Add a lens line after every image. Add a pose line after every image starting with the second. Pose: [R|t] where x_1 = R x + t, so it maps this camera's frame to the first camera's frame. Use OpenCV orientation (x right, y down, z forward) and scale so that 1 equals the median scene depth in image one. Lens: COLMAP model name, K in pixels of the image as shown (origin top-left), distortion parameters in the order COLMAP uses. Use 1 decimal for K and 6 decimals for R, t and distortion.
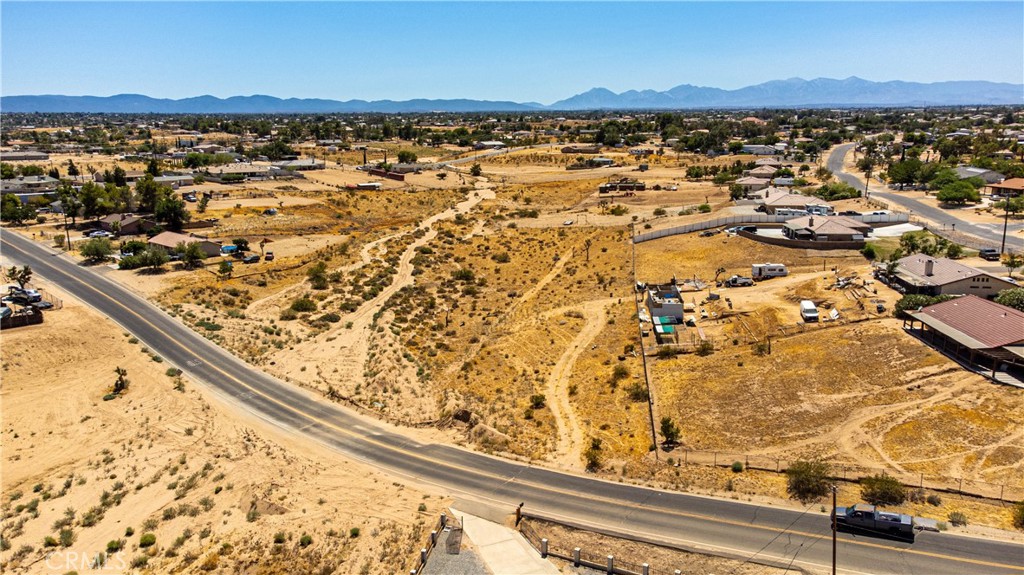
lens RADIAL K [[767.7, 0, 508.1], [0, 767.7, 277.3], [0, 0, 1]] dist [0.026614, 0.041298]
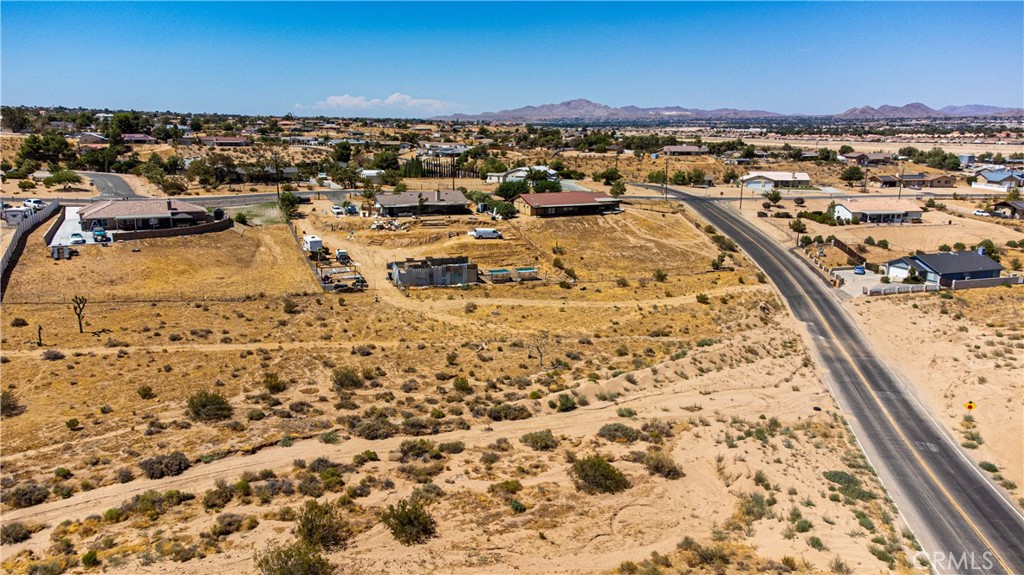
lens RADIAL K [[767.7, 0, 509.6], [0, 767.7, 282.5], [0, 0, 1]] dist [0.026614, 0.041298]
pose [[-0.492392, -0.179940, 0.851570, -0.568882], [0.170356, 0.939548, 0.297033, -0.193823], [-0.853539, 0.291326, -0.431972, 1.150638]]
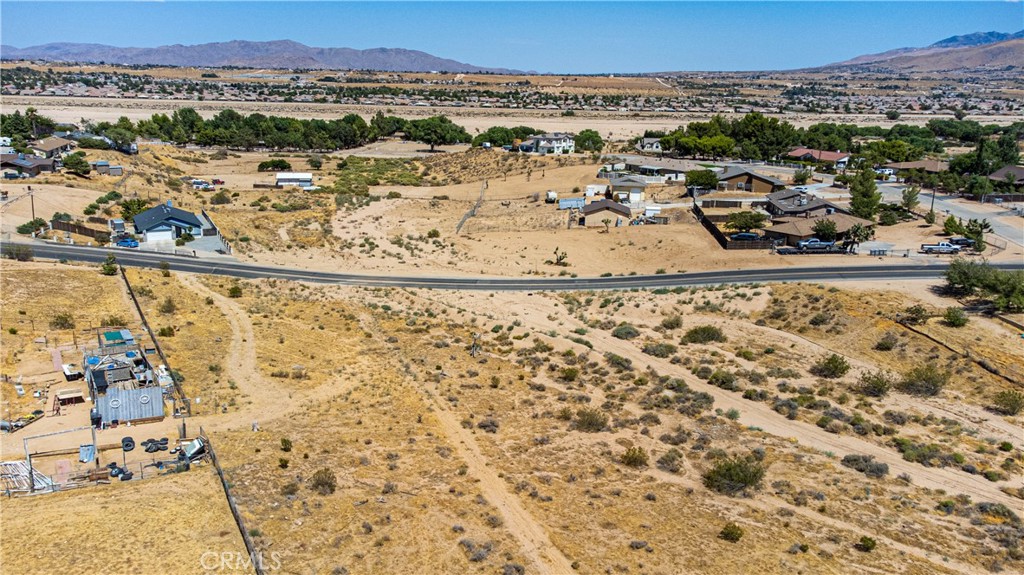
lens RADIAL K [[767.7, 0, 509.7], [0, 767.7, 287.5], [0, 0, 1]] dist [0.026614, 0.041298]
pose [[-0.783994, 0.149430, -0.602514, 0.263756], [-0.142427, 0.901404, 0.408884, -0.245200], [0.604208, 0.406377, -0.685413, 1.292835]]
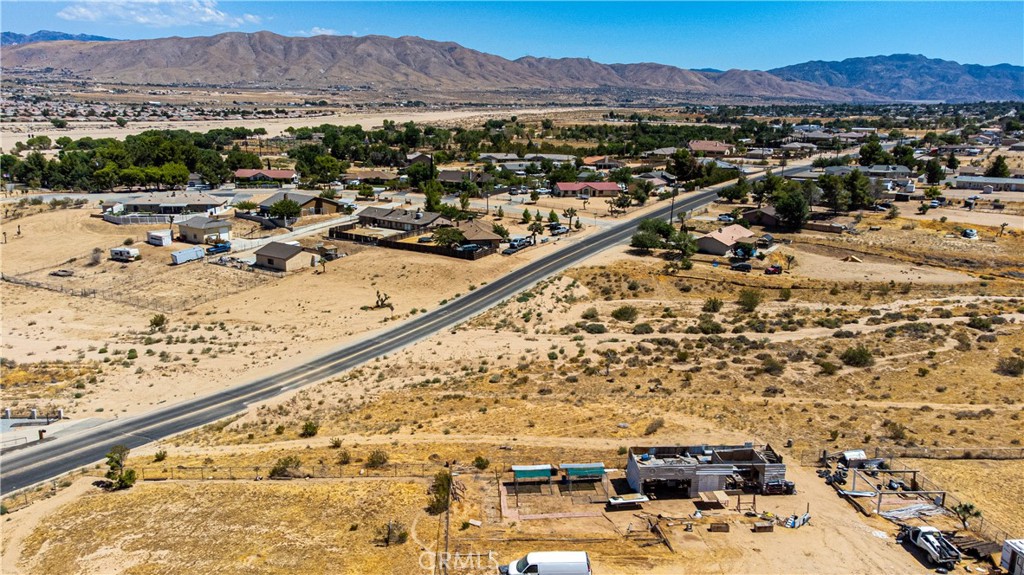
lens RADIAL K [[767.7, 0, 509.4], [0, 767.7, 286.9], [0, 0, 1]] dist [0.026614, 0.041298]
pose [[0.179073, 0.241508, -0.953733, 0.570863], [-0.211350, 0.956213, 0.202452, -0.147755], [0.960866, 0.165318, 0.222275, 0.624555]]
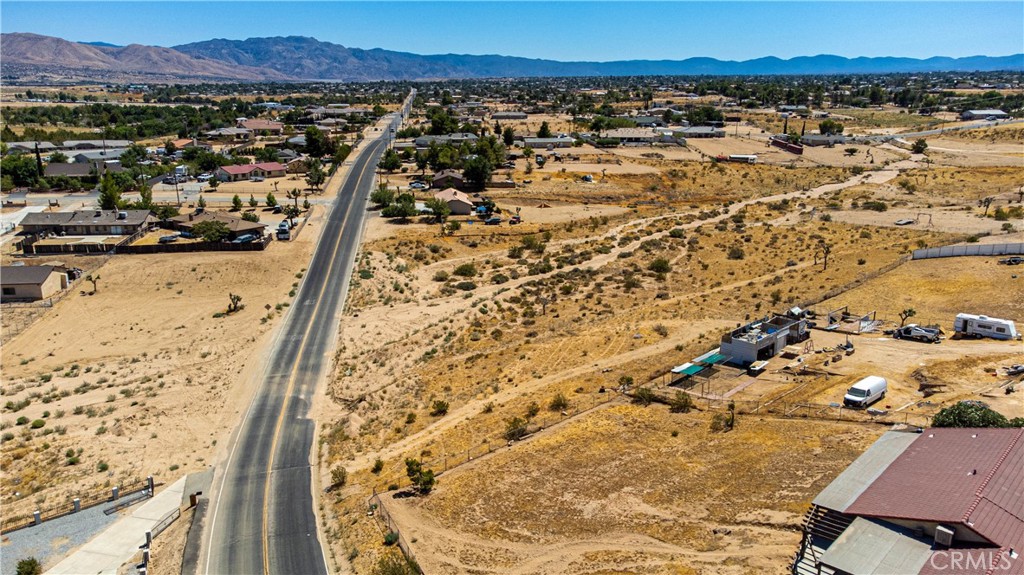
lens RADIAL K [[767.7, 0, 511.3], [0, 767.7, 285.6], [0, 0, 1]] dist [0.026614, 0.041298]
pose [[0.779223, 0.167334, -0.603995, 0.397079], [-0.132183, 0.985900, 0.102608, -0.055385], [0.612649, -0.000117, 0.790355, 0.205405]]
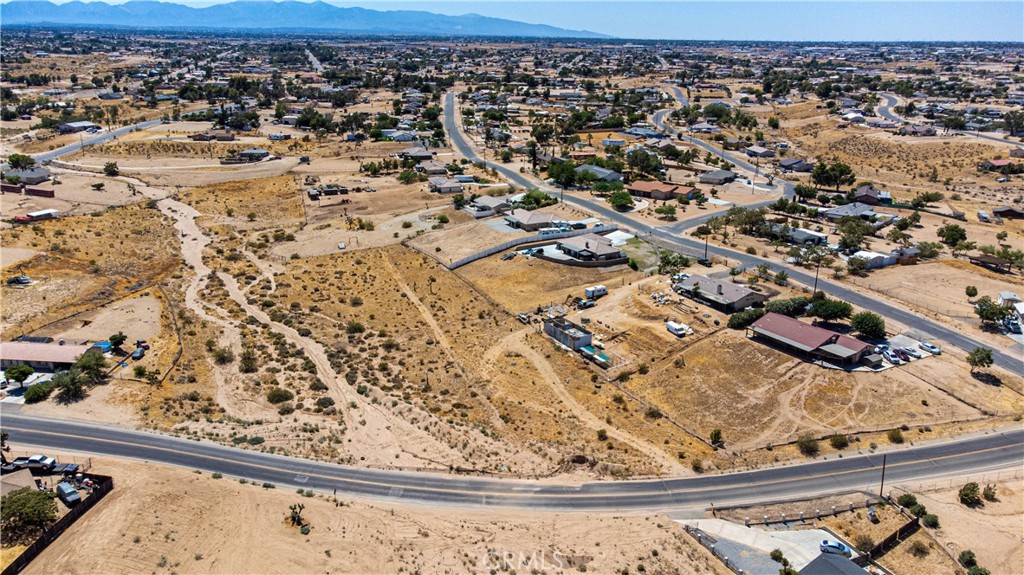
lens RADIAL K [[767.7, 0, 510.7], [0, 767.7, 285.9], [0, 0, 1]] dist [0.026614, 0.041298]
pose [[0.802790, -0.167898, 0.572136, -0.577368], [0.106893, 0.984517, 0.138928, -0.222863], [-0.586603, -0.050373, 0.808307, -0.063702]]
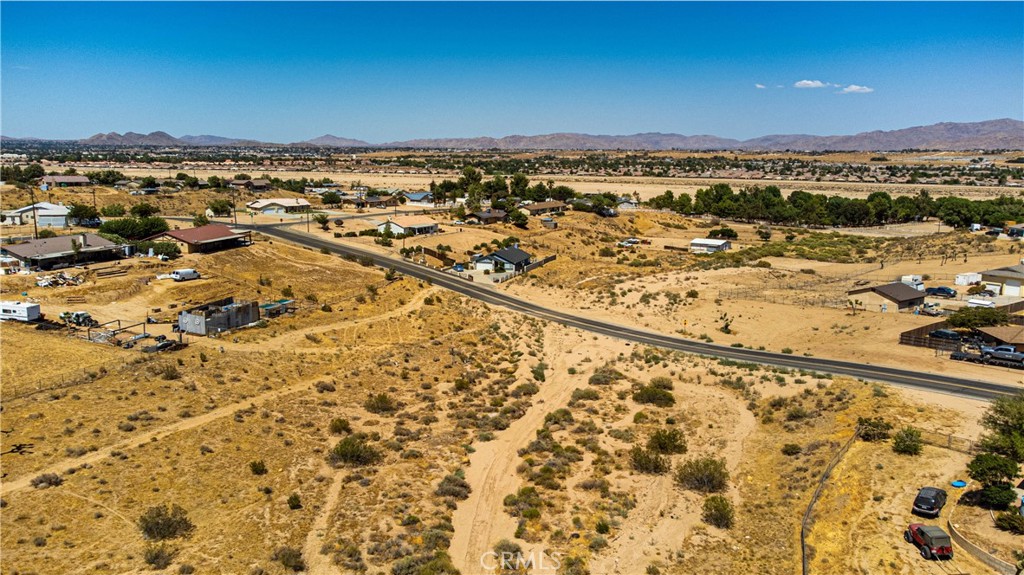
lens RADIAL K [[767.7, 0, 509.4], [0, 767.7, 287.6], [0, 0, 1]] dist [0.026614, 0.041298]
pose [[-0.987177, -0.035268, 0.155684, -0.233139], [0.024105, 0.931169, 0.363789, -0.275658], [-0.157798, 0.362877, -0.918379, 1.517356]]
